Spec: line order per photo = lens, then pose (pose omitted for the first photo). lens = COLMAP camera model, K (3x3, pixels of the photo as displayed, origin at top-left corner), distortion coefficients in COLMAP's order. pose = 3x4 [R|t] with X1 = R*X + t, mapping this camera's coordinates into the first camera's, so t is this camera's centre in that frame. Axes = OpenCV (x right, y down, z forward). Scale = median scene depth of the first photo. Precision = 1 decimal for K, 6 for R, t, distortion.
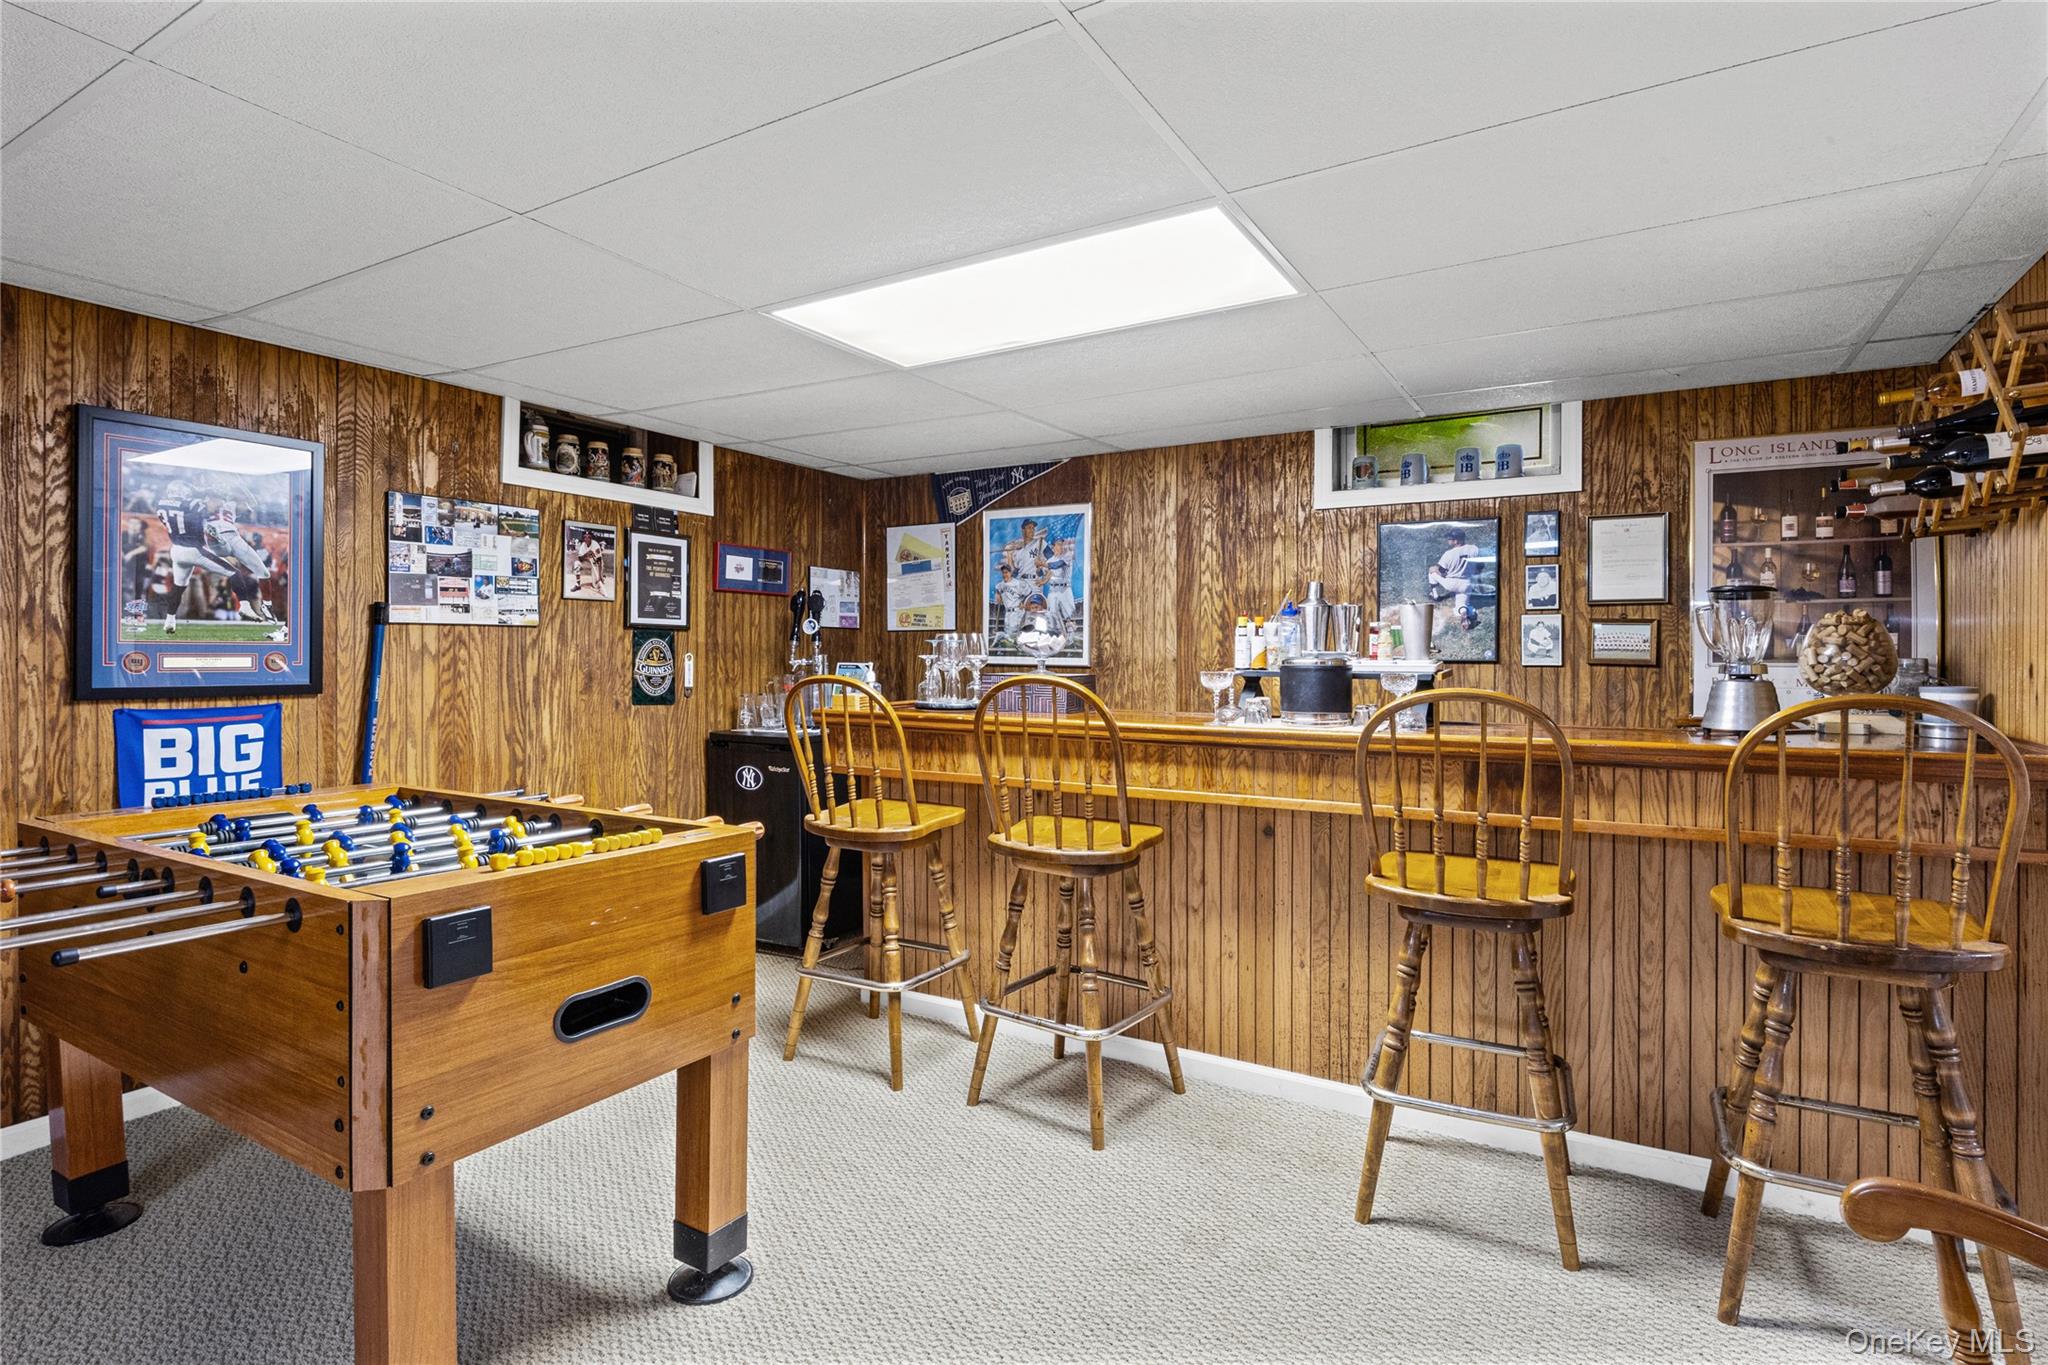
lens RADIAL K [[1028.4, 0, 1027.6], [0, 1028.4, 662.1], [0, 0, 1]] dist [-0.012313, -0.000176]
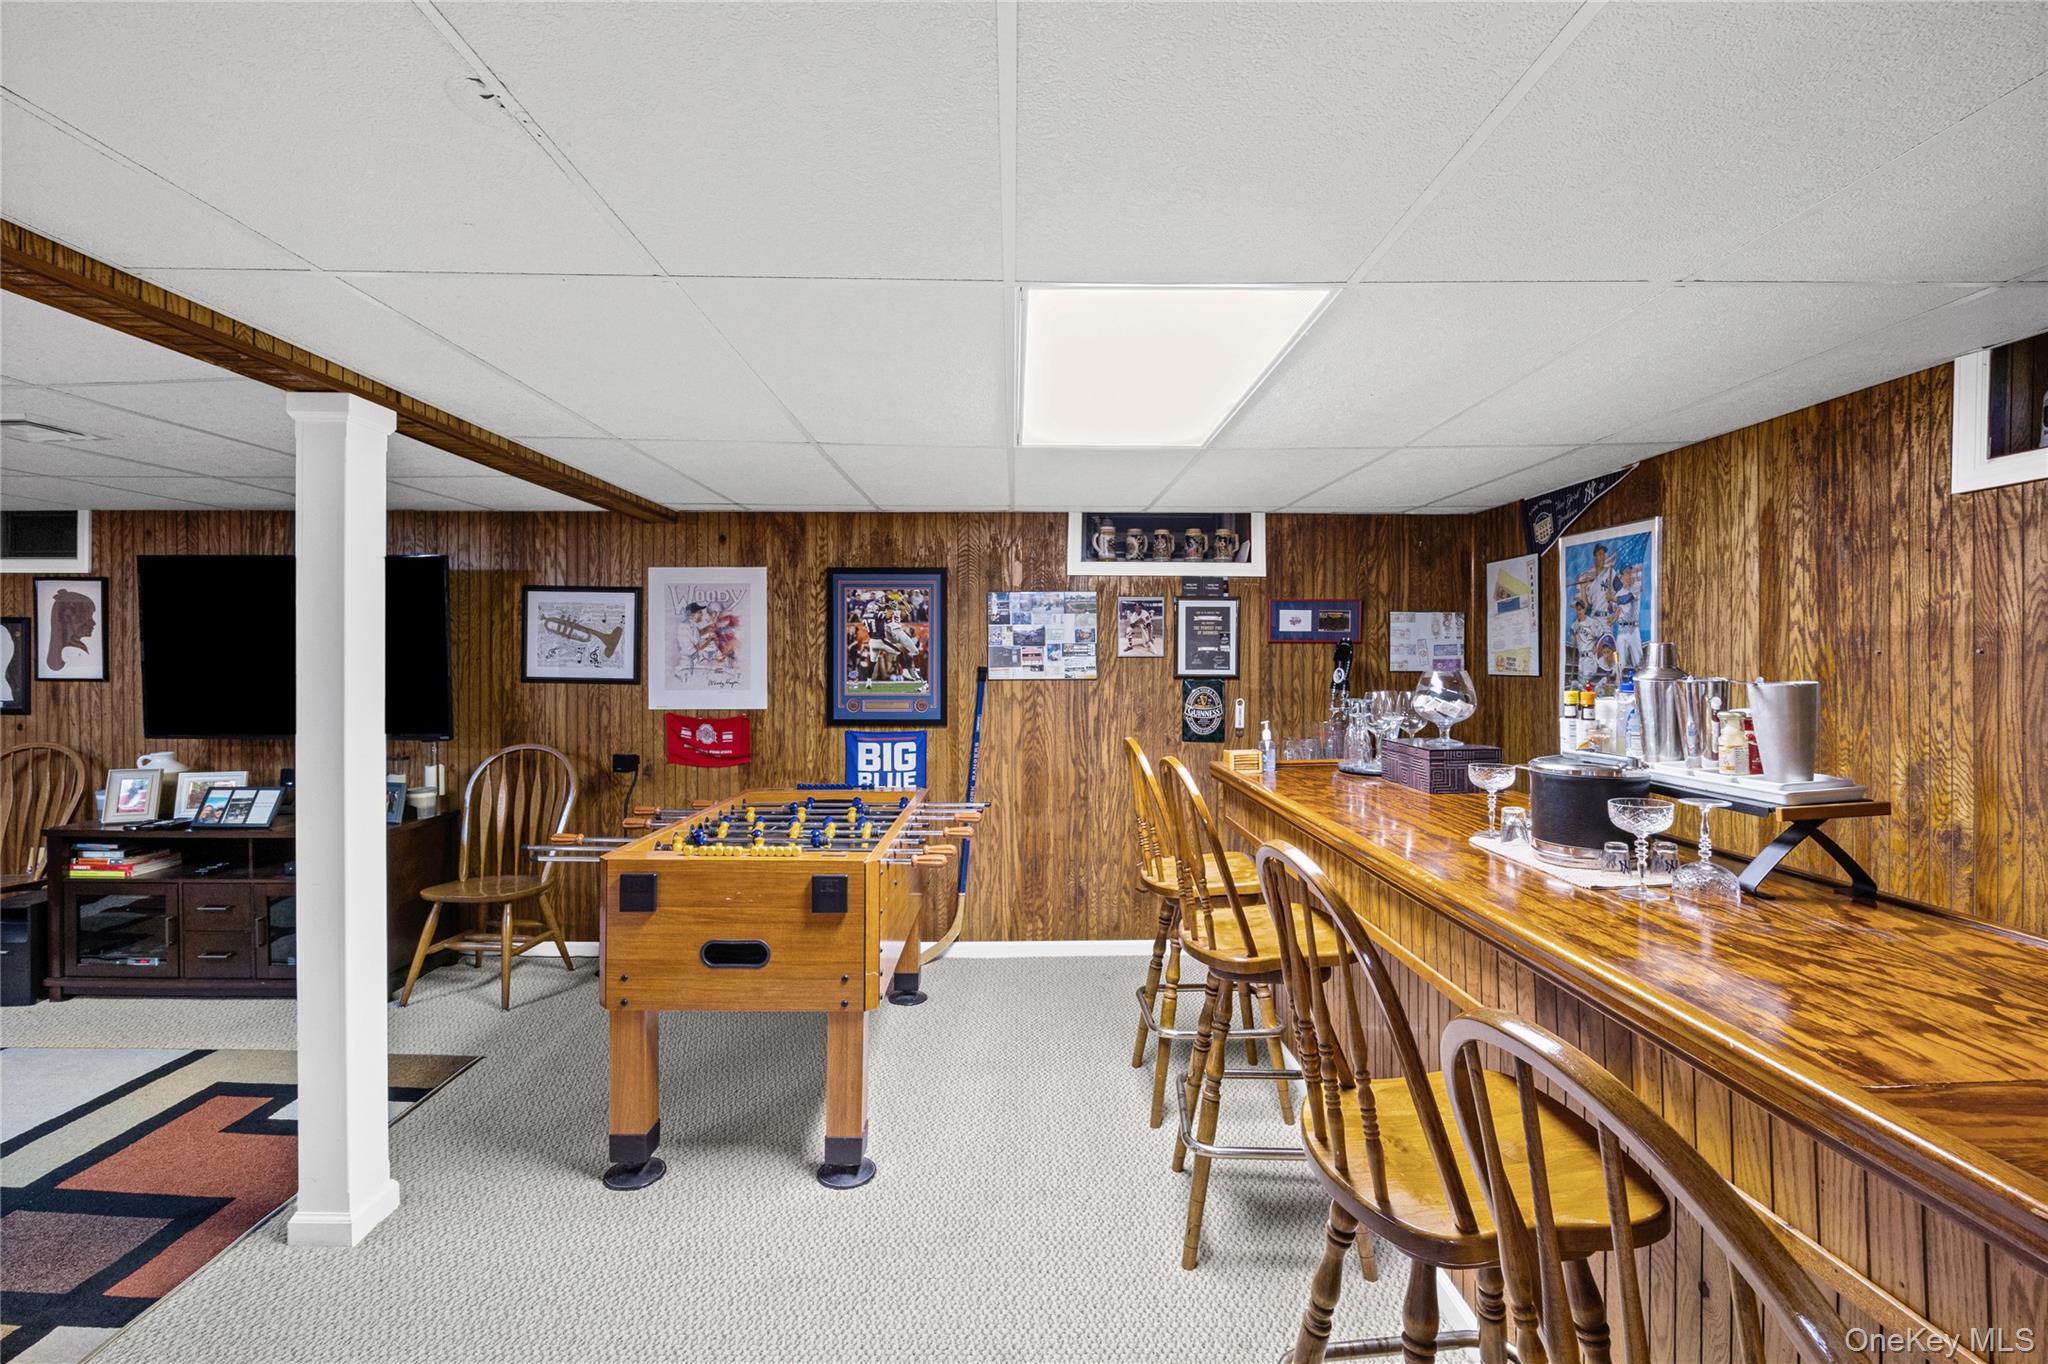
lens RADIAL K [[916.0, 0, 1028.5], [0, 916.0, 664.8], [0, 0, 1]] dist [-0.012144, -0.000408]
pose [[0.523953, 0.002395, -0.851744, 0.495190], [-0.003600, 0.999993, 0.000597, -0.054763], [0.851740, 0.002754, 0.523958, 0.307364]]
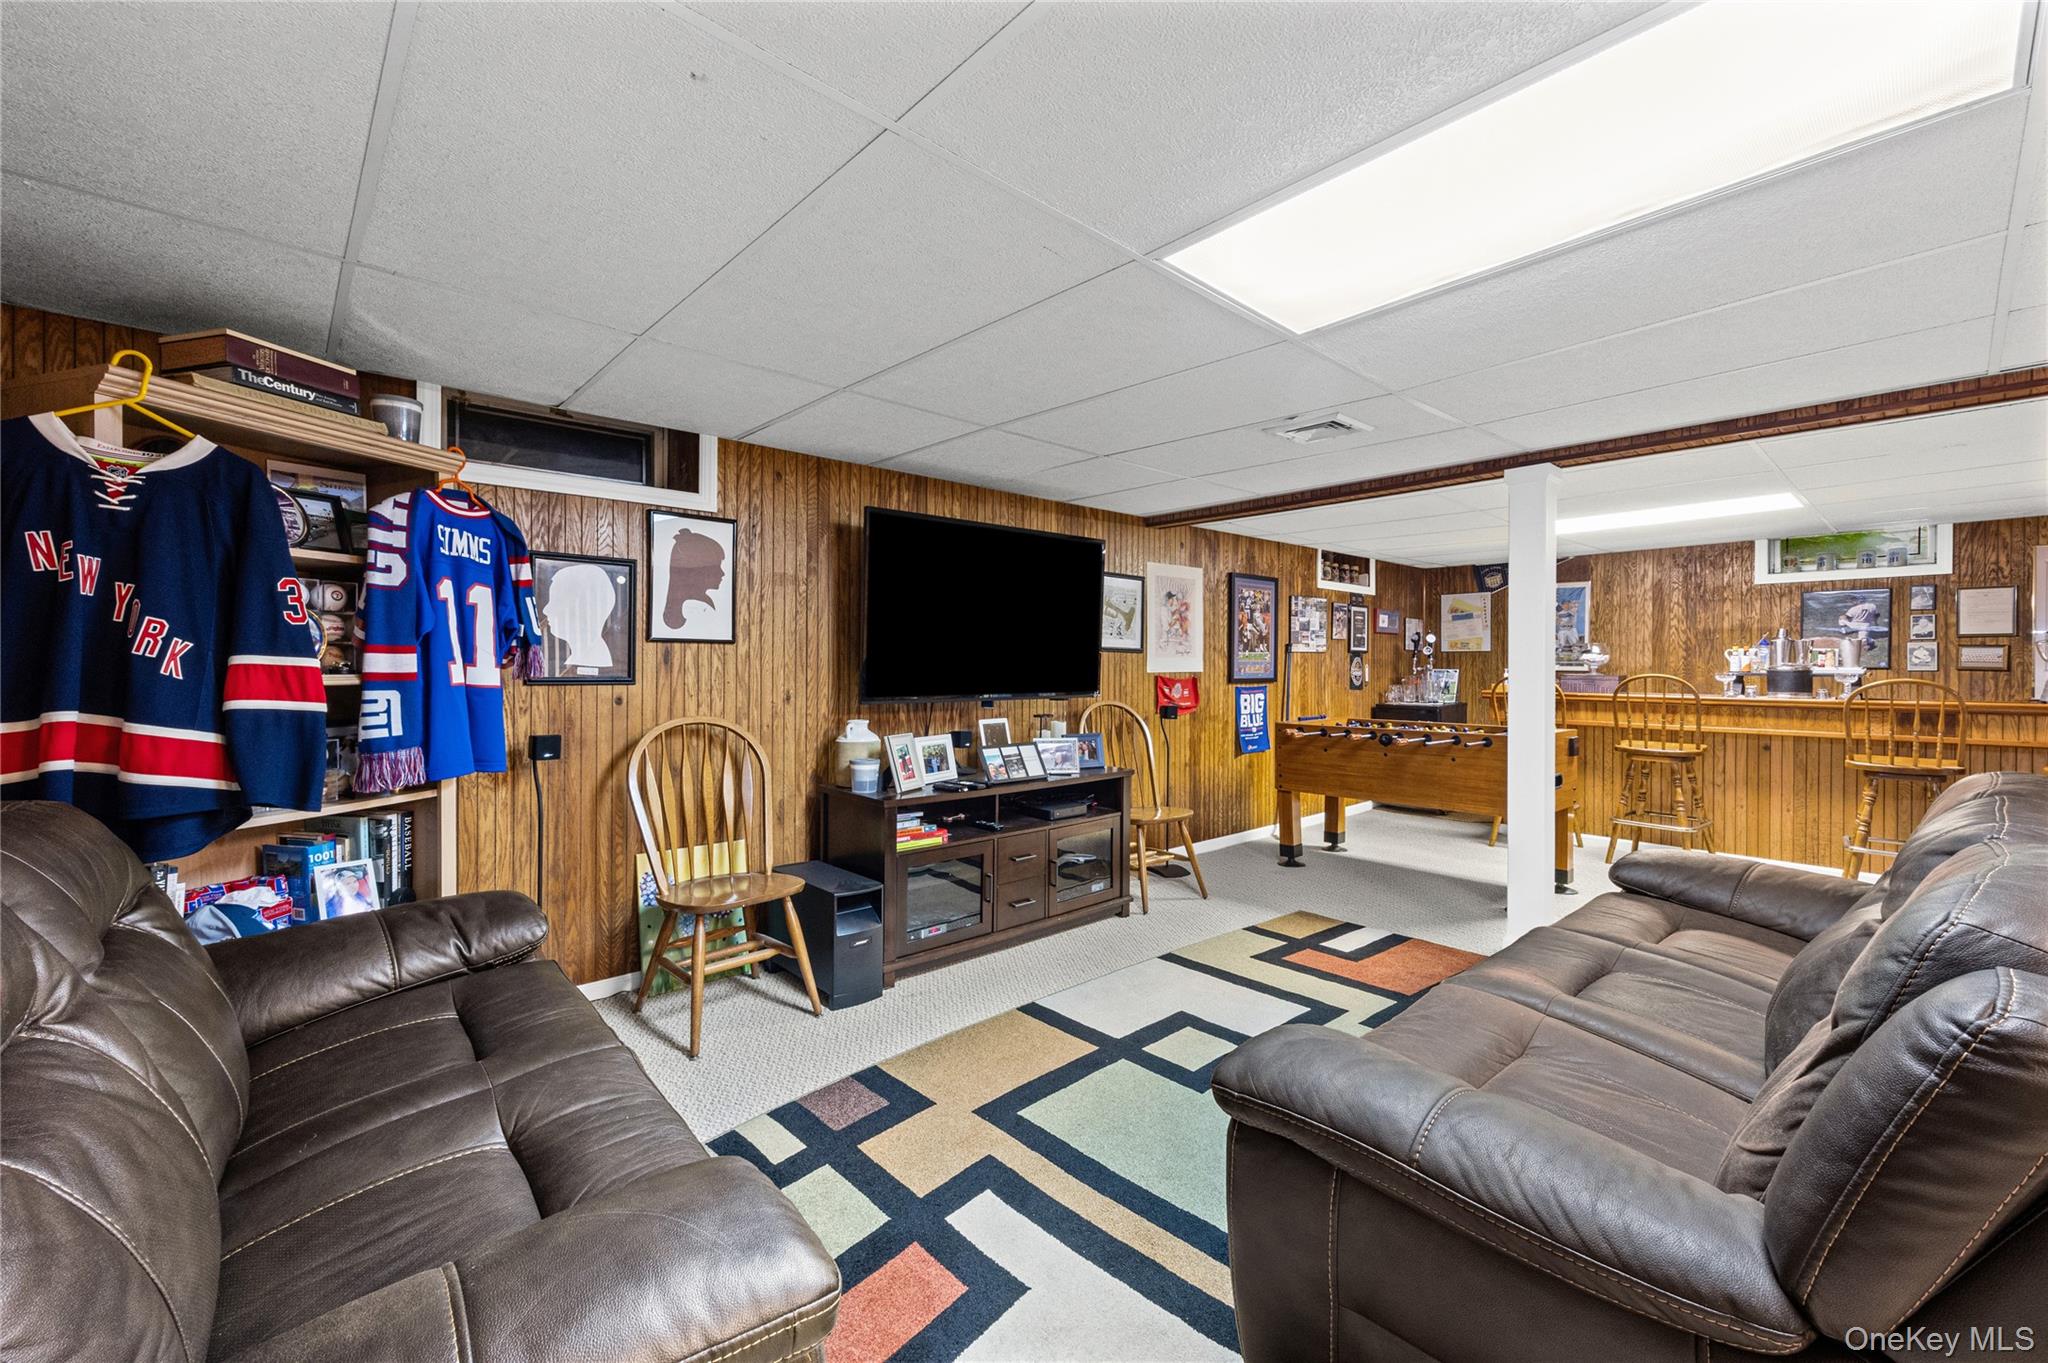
lens RADIAL K [[831.9, 0, 1020.6], [0, 831.9, 670.6], [0, 0, 1]] dist [0.007977, -0.000766]
pose [[0.953854, 0.000130, -0.300270, -0.573349], [0.000264, 0.999999, 0.001272, 0.001227], [0.300270, -0.001292, 0.953853, -0.892035]]
